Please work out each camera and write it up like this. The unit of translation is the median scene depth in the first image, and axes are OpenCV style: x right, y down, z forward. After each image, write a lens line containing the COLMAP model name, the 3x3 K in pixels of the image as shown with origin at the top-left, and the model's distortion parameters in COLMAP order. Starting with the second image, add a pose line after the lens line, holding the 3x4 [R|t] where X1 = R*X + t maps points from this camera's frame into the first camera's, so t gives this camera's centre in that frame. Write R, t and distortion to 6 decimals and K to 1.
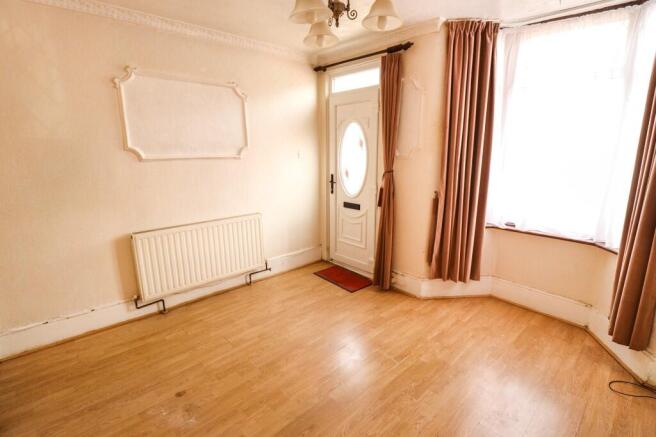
lens RADIAL K [[310.9, 0, 329.8], [0, 310.9, 216.5], [0, 0, 1]] dist [-0.009292, -0.004975]
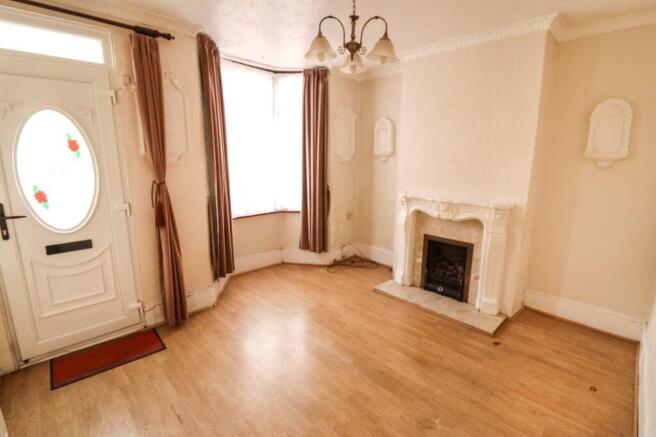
lens RADIAL K [[310.9, 0, 328.9], [0, 310.9, 218.2], [0, 0, 1]] dist [-0.009292, -0.004975]
pose [[-0.046552, -0.201507, 0.978380, -0.651958], [0.198017, 0.958144, 0.206761, -0.138134], [-0.979093, 0.203361, -0.004702, 0.598116]]
